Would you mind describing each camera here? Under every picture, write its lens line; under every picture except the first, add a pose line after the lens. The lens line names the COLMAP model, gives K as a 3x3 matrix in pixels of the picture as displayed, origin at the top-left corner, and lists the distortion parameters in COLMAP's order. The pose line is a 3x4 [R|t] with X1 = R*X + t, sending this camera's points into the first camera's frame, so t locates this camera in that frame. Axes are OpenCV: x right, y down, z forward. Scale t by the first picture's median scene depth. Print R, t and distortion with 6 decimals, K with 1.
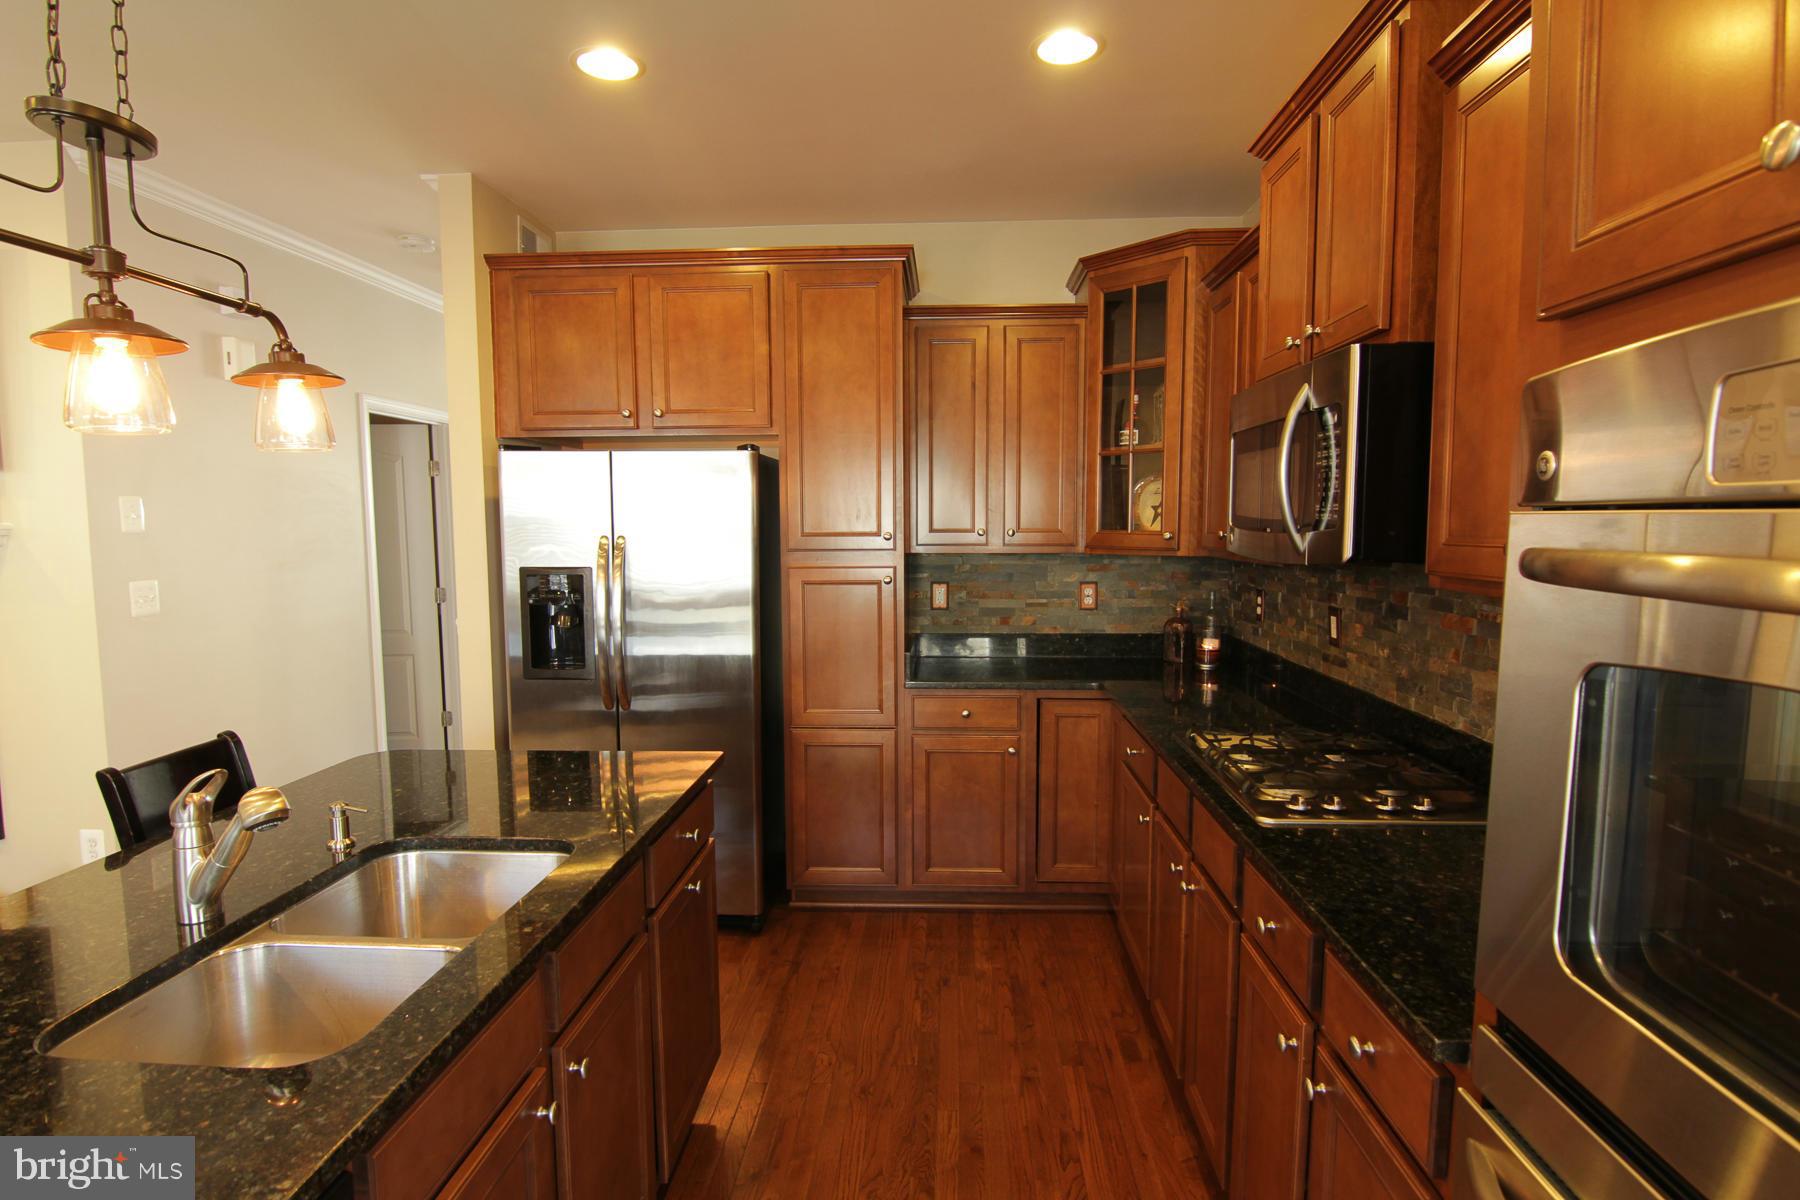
lens RADIAL K [[912.8, 0, 901.0], [0, 912.8, 609.1], [0, 0, 1]] dist [0.001570, -0.022130]
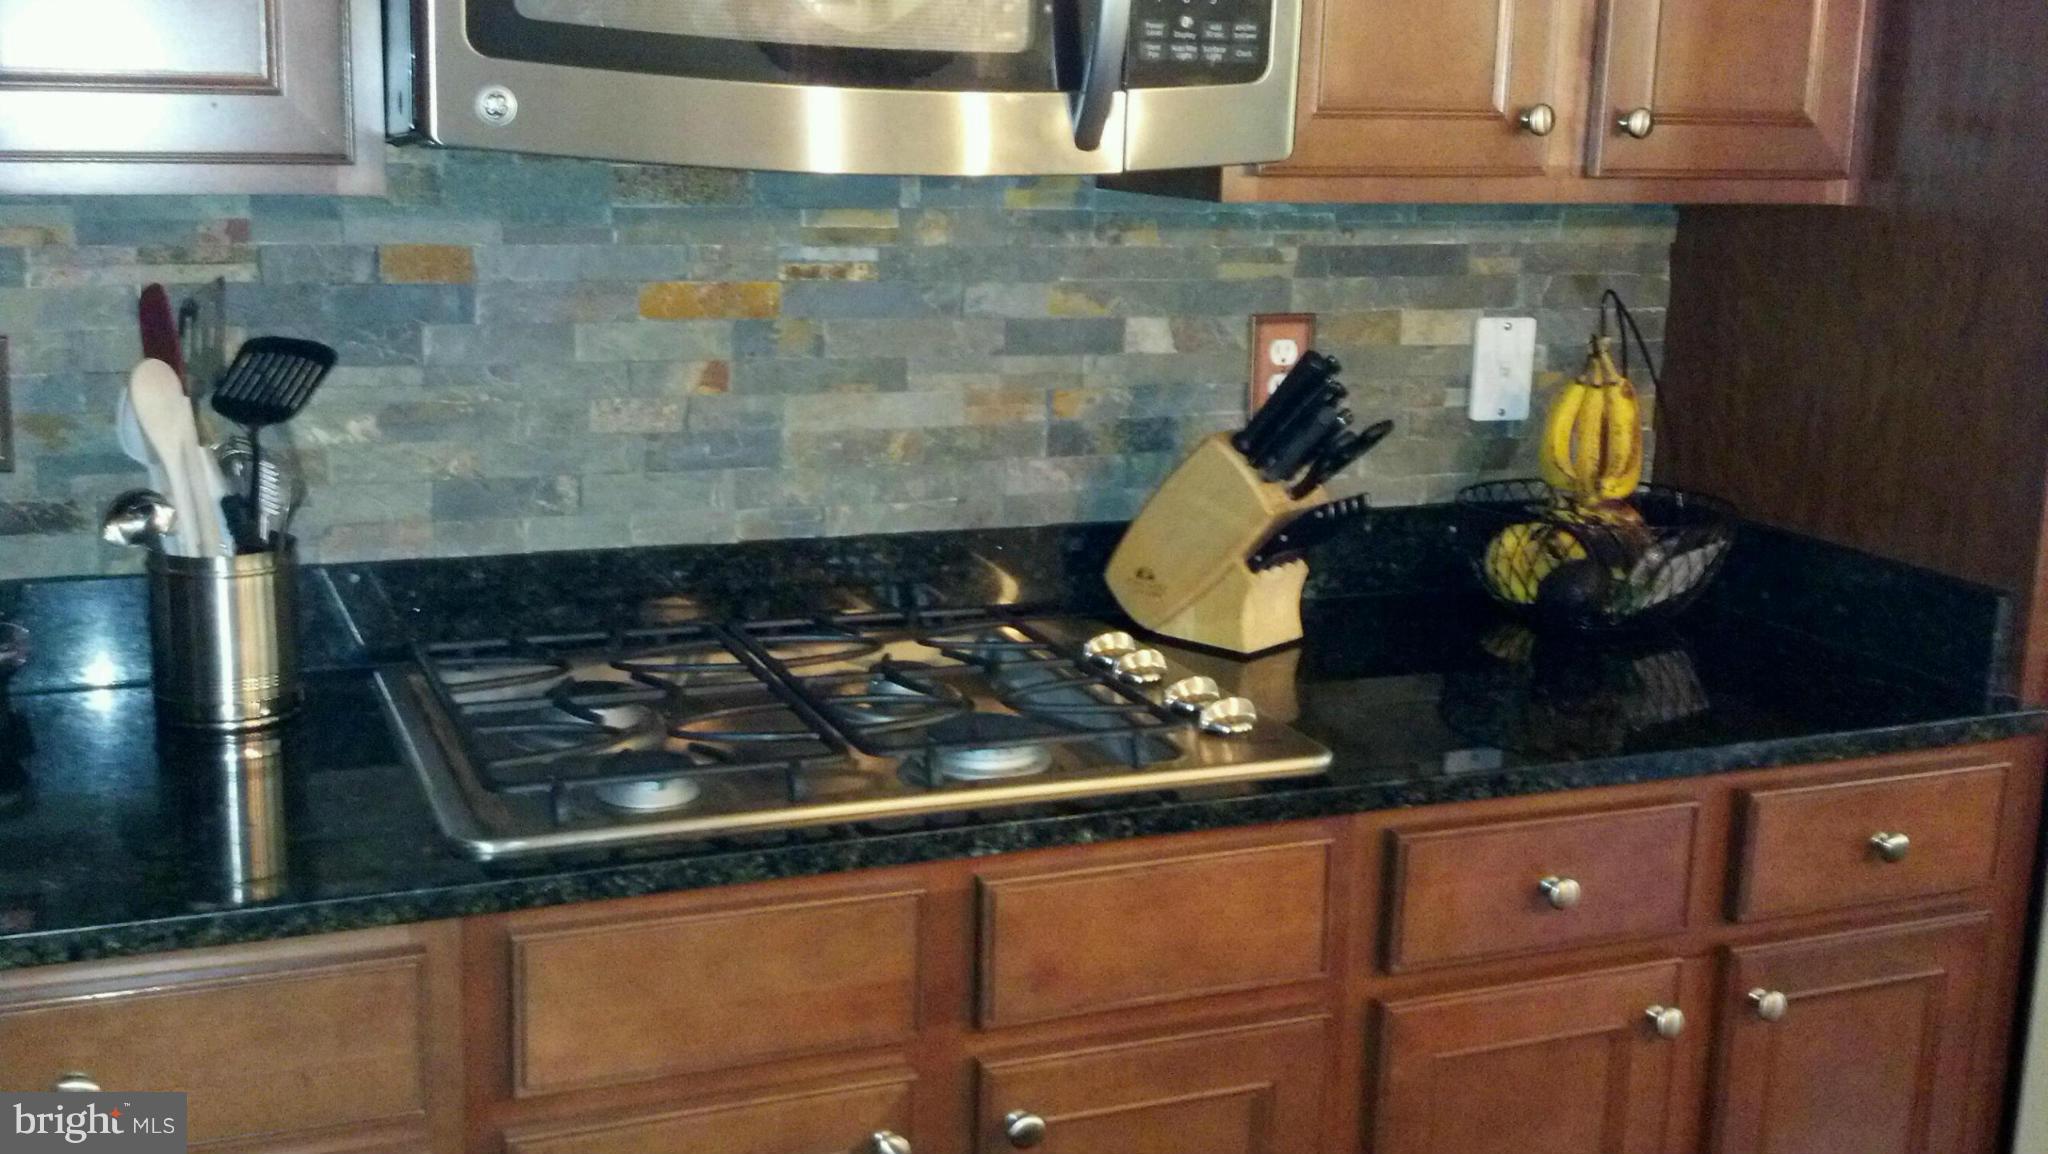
lens RADIAL K [[2243.8, 0, 1024.0], [0, 2243.8, 577.0], [0, 0, 1]] dist [0.002019, 0.000632]
pose [[-0.431527, -0.202252, 0.879135, -0.266683], [0.060979, 0.965774, 0.252116, -0.076633], [-0.900037, 0.162403, -0.404424, 0.873036]]
